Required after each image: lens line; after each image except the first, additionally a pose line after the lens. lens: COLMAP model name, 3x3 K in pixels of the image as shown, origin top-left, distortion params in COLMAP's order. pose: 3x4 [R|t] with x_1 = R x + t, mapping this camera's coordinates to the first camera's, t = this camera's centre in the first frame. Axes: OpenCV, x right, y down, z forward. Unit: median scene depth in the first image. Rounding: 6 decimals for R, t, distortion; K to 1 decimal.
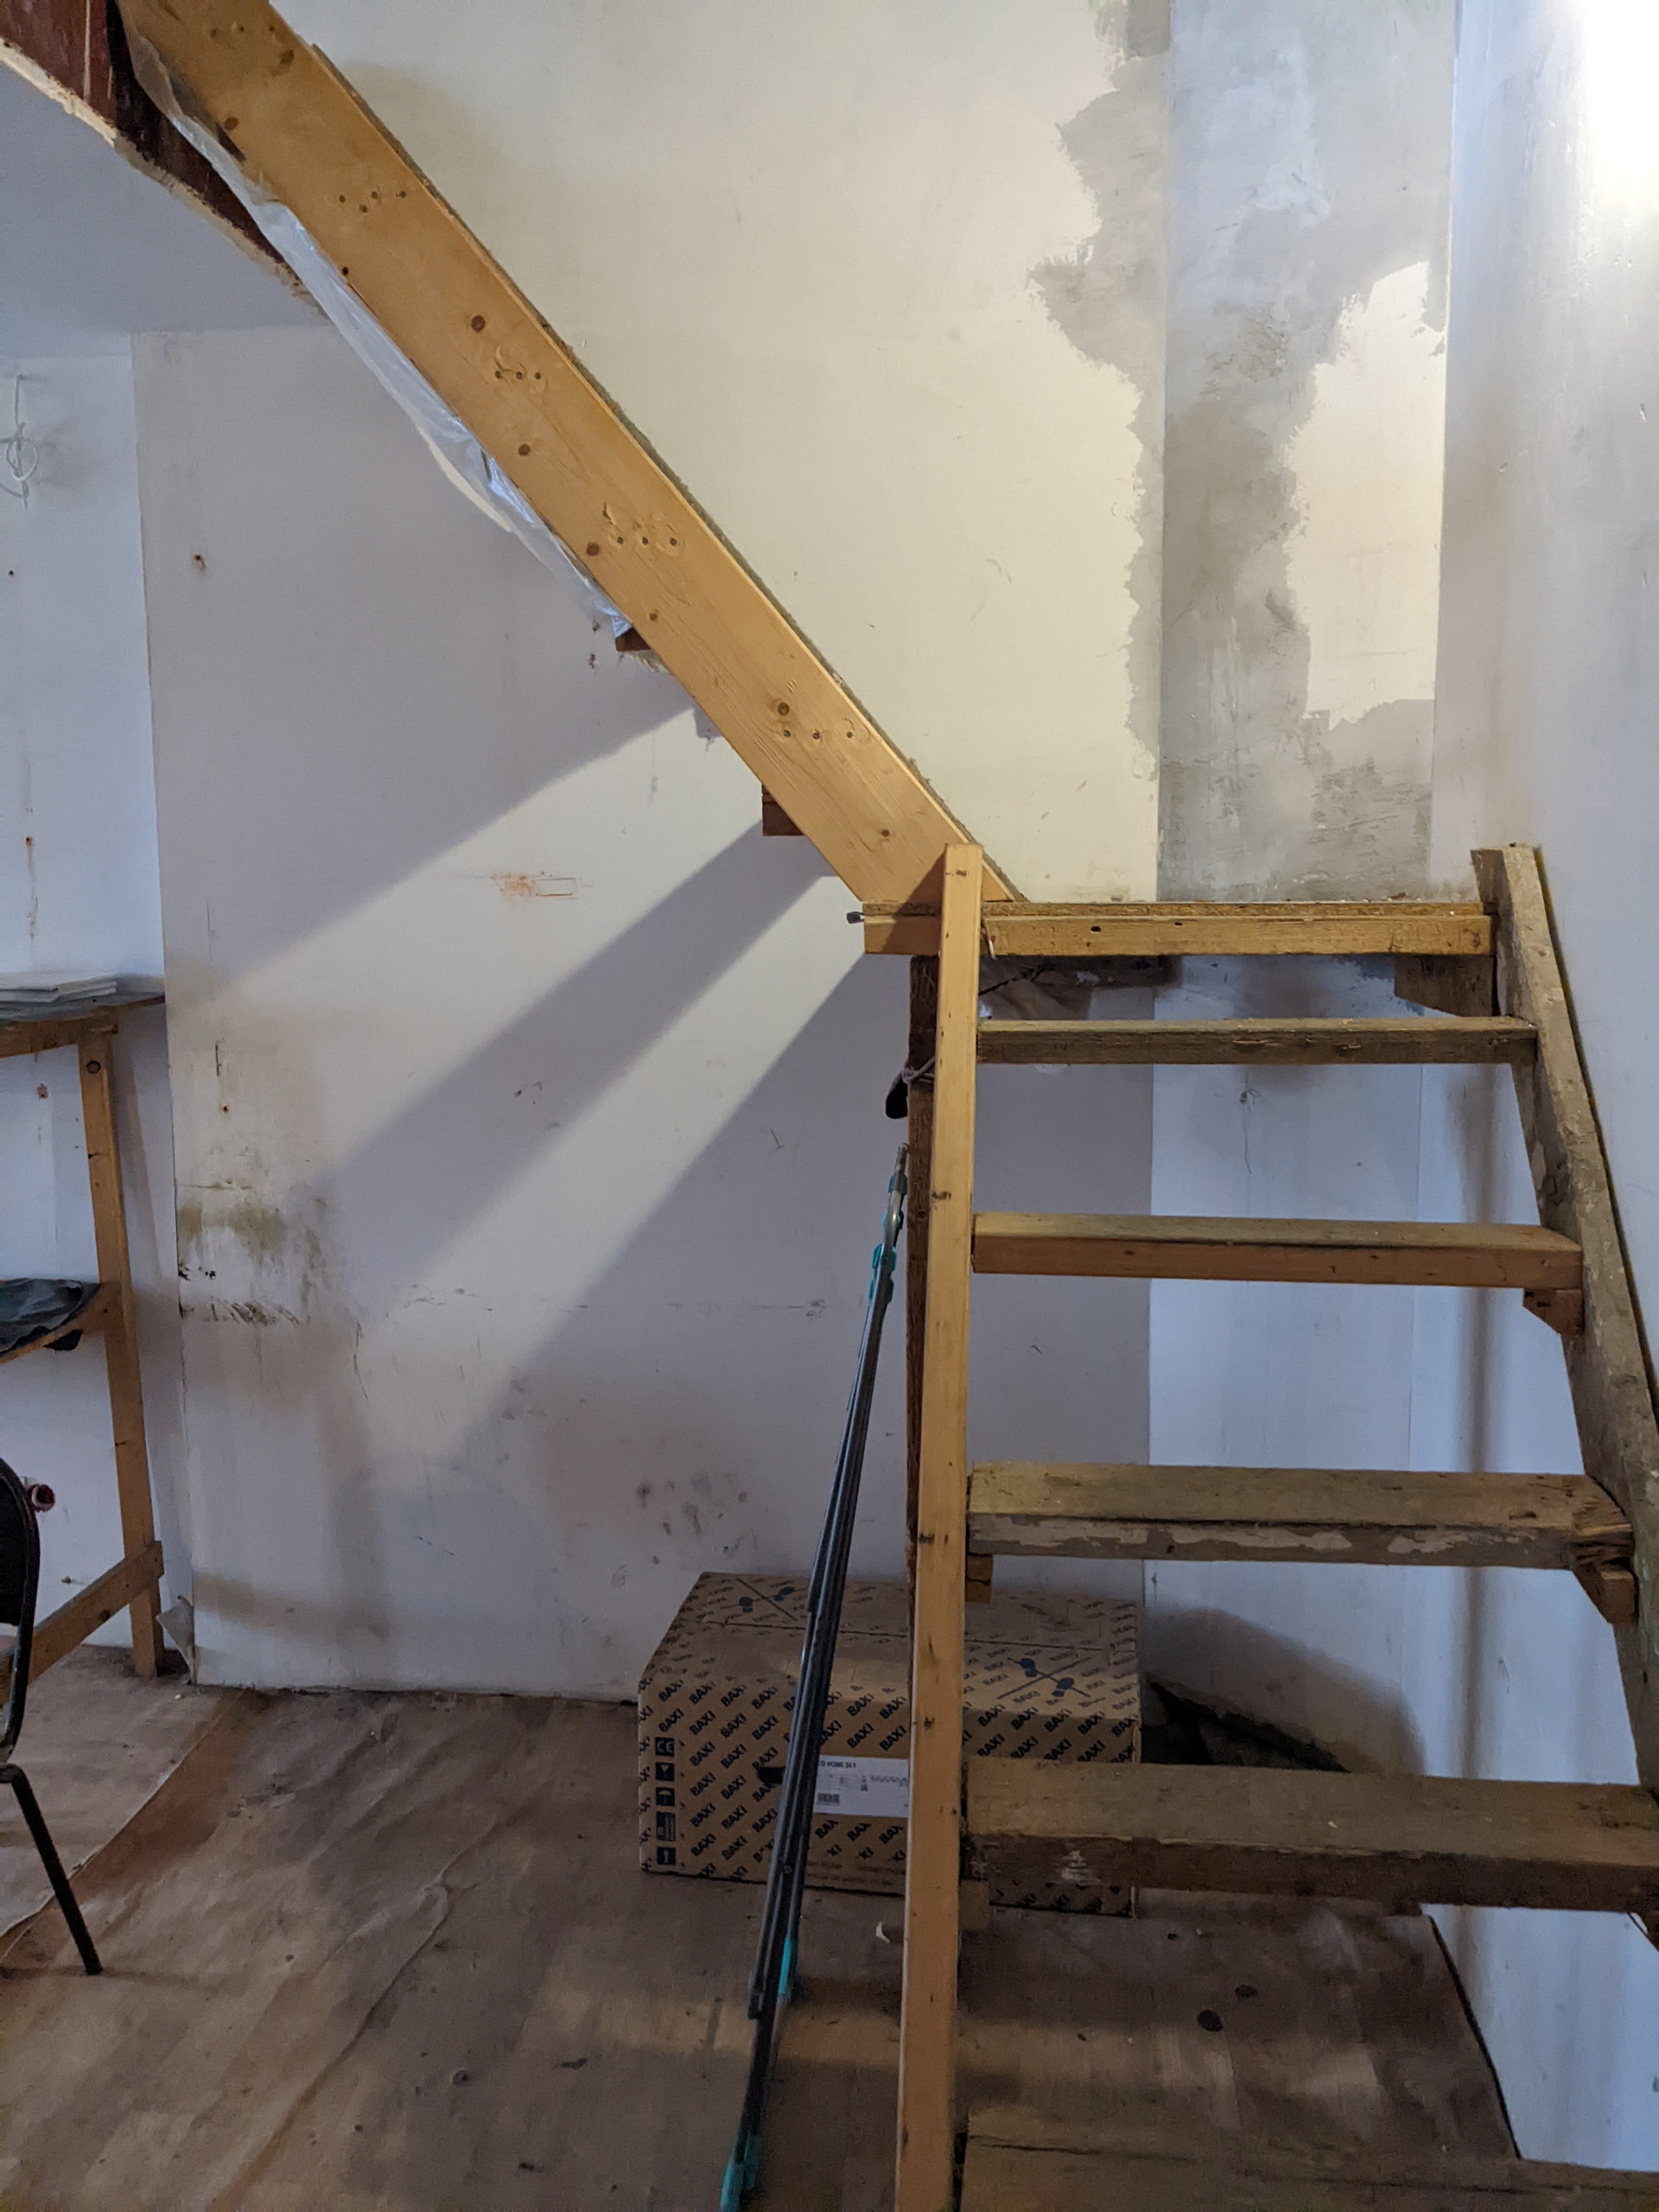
lens RADIAL K [[1731.6, 0, 777.0], [0, 1731.6, 1091.8], [0, 0, 1]] dist [0.054614, -0.084880]
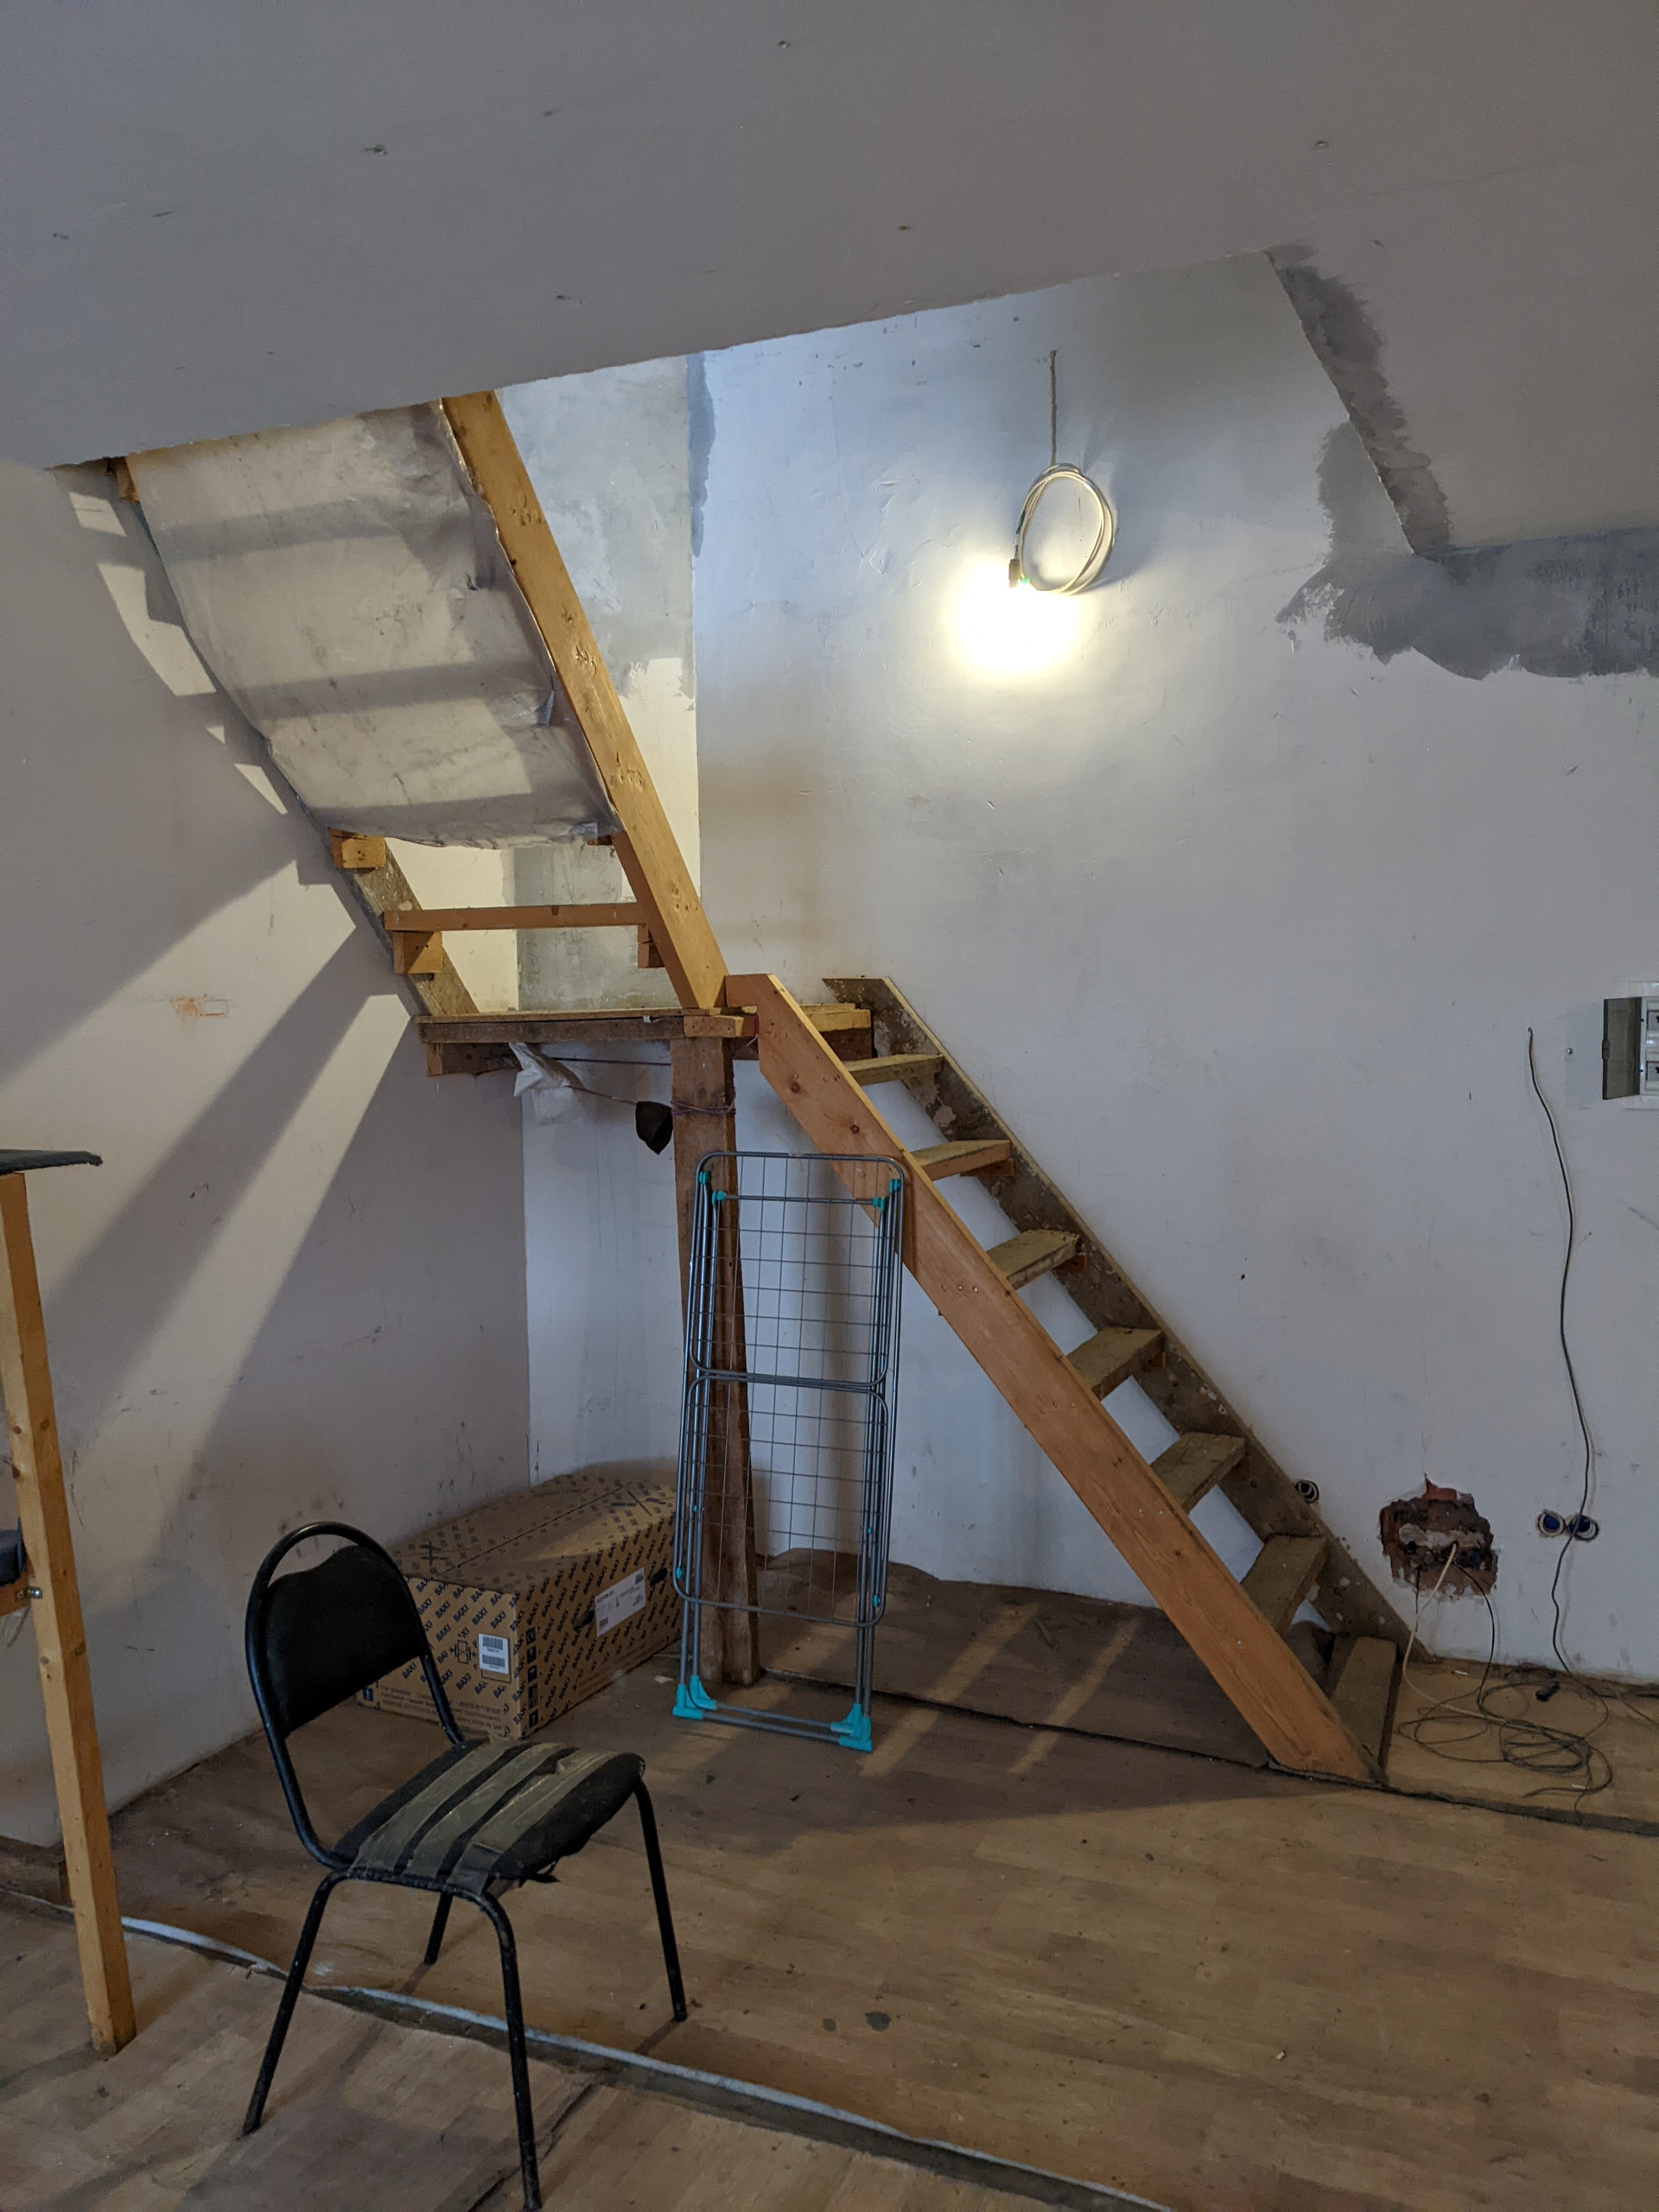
lens RADIAL K [[1731.6, 0, 830.0], [0, 1731.6, 1118.1], [0, 0, 1]] dist [0.054614, -0.084880]
pose [[0.301289, -0.075888, 0.950508, -1.241670], [0.128549, 0.990961, 0.038370, -0.044469], [-0.944828, 0.110626, 0.308321, 0.317157]]
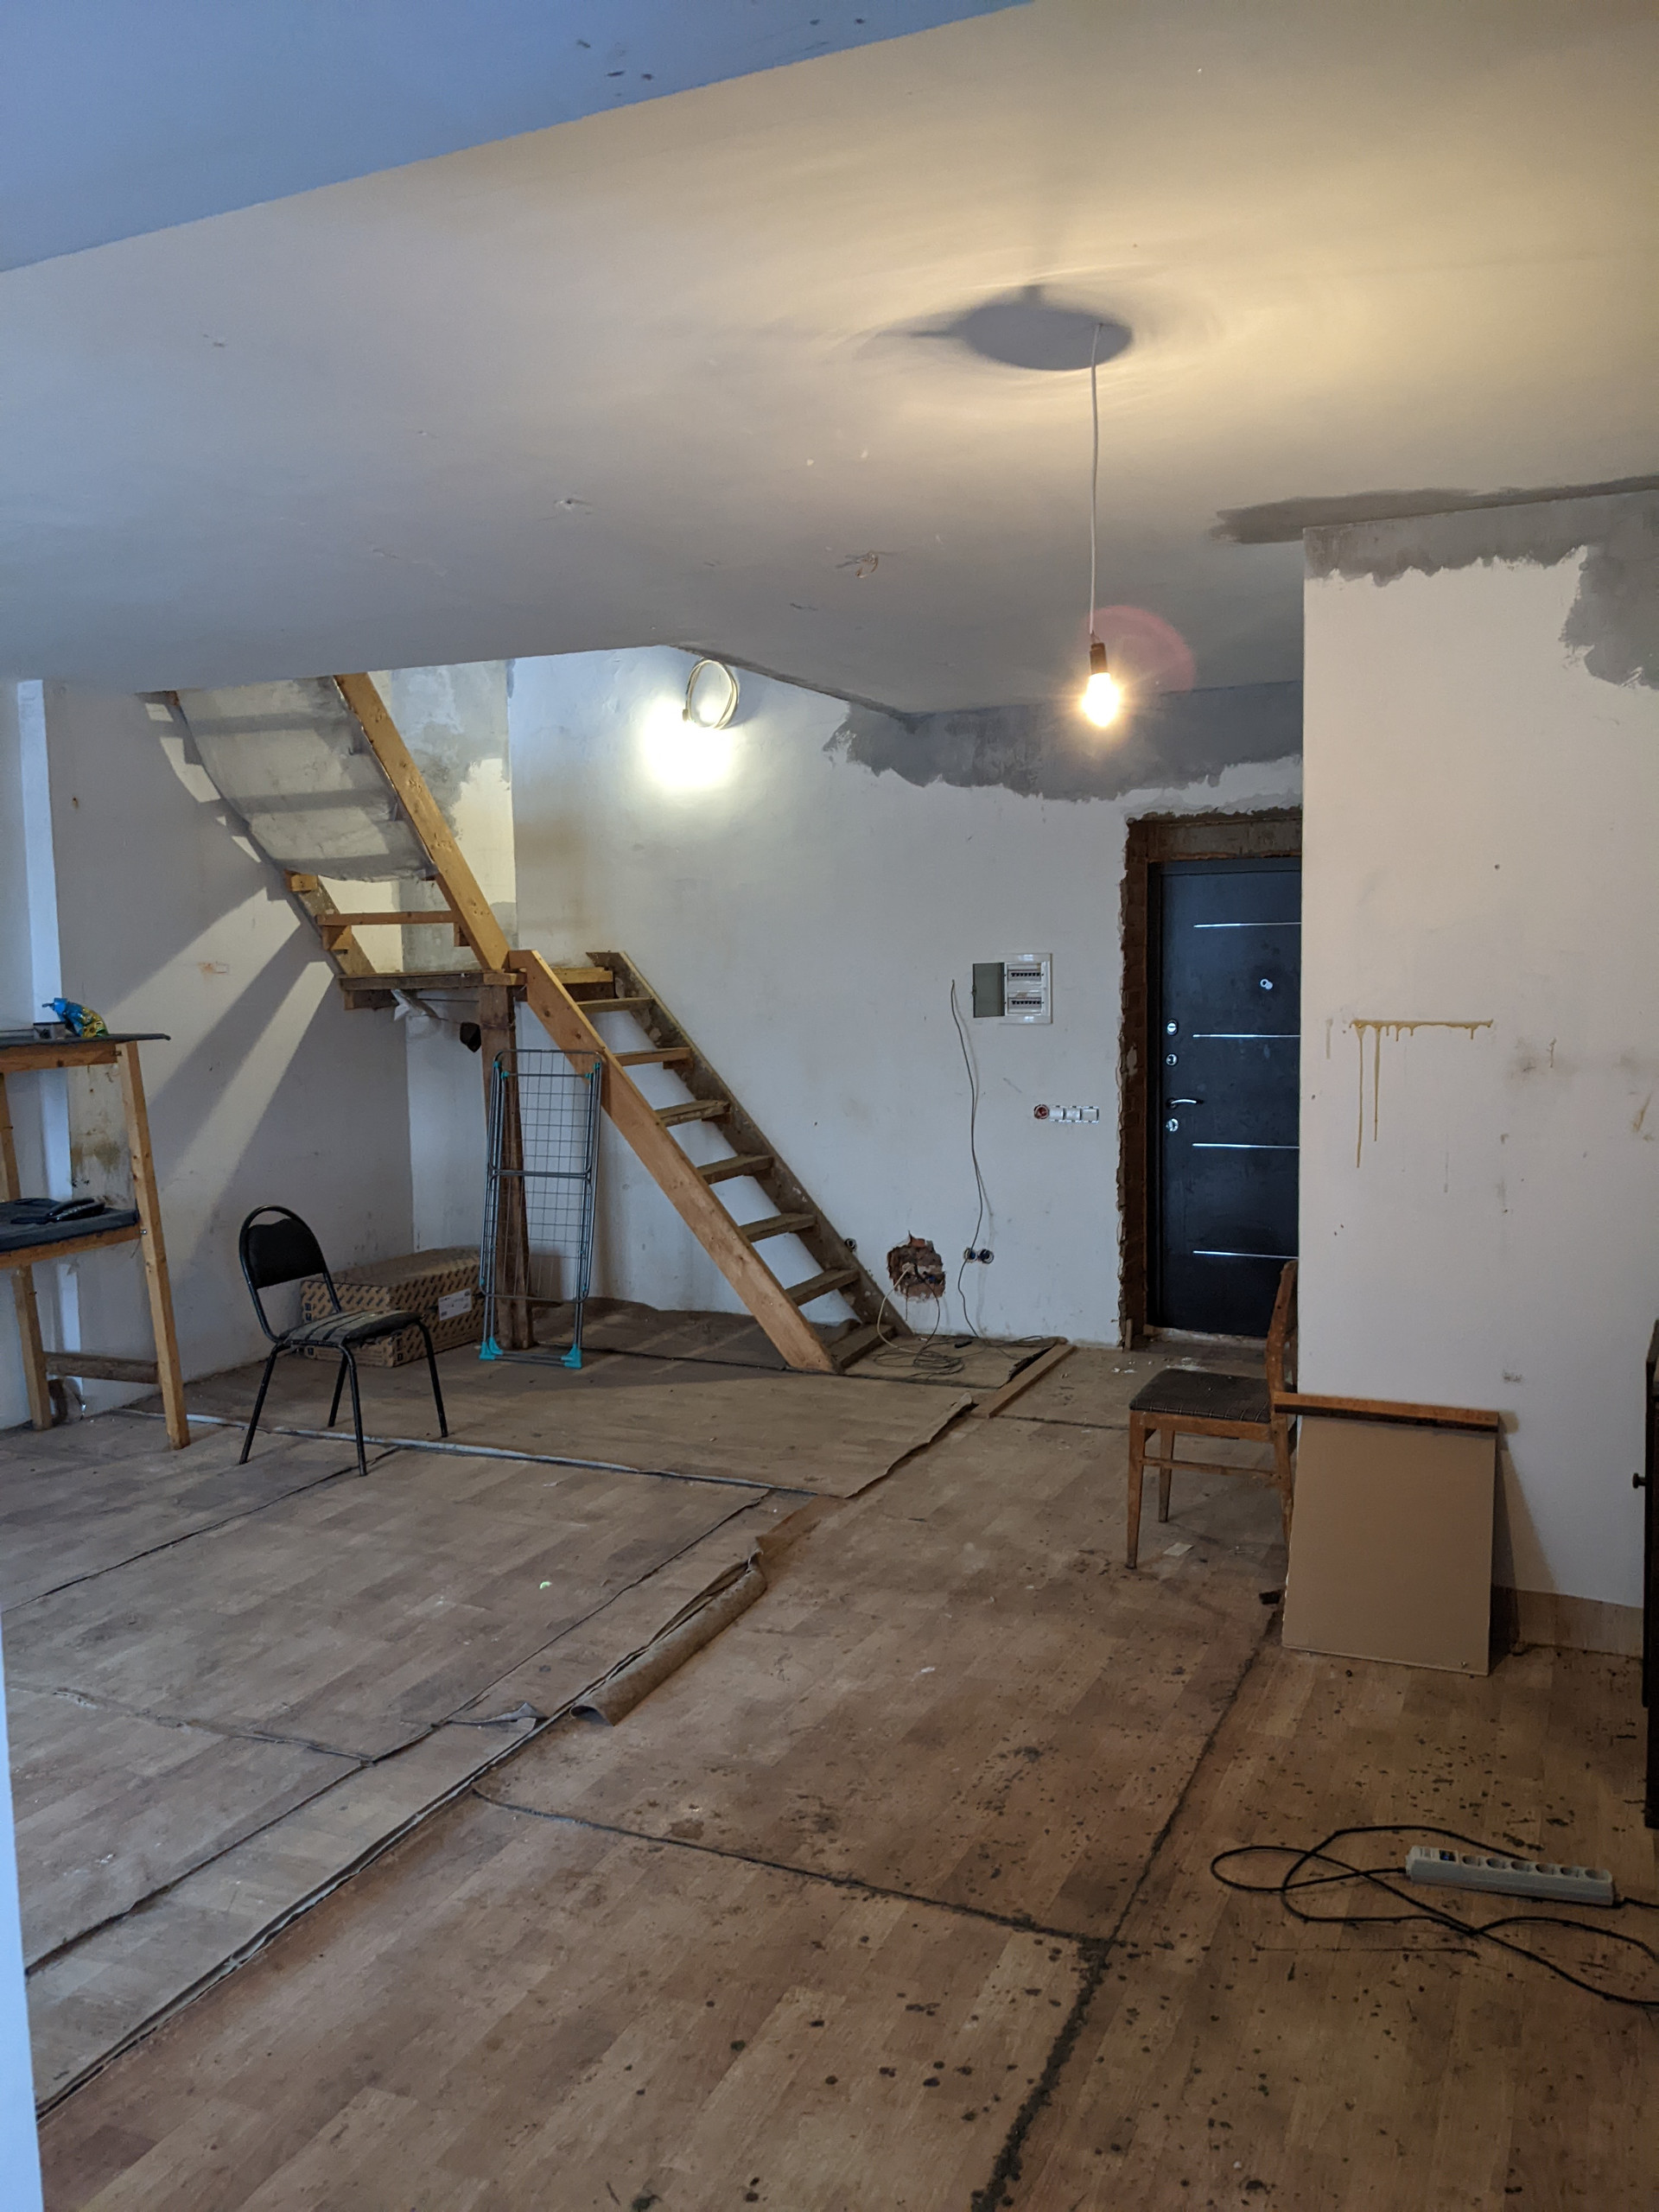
lens RADIAL K [[1731.6, 0, 846.9], [0, 1731.6, 1120.7], [0, 0, 1]] dist [0.054614, -0.084880]
pose [[0.294179, -0.092907, 0.951224, -2.193598], [0.130850, 0.989808, 0.056208, 0.050455], [-0.946751, 0.107932, 0.303337, -0.383126]]
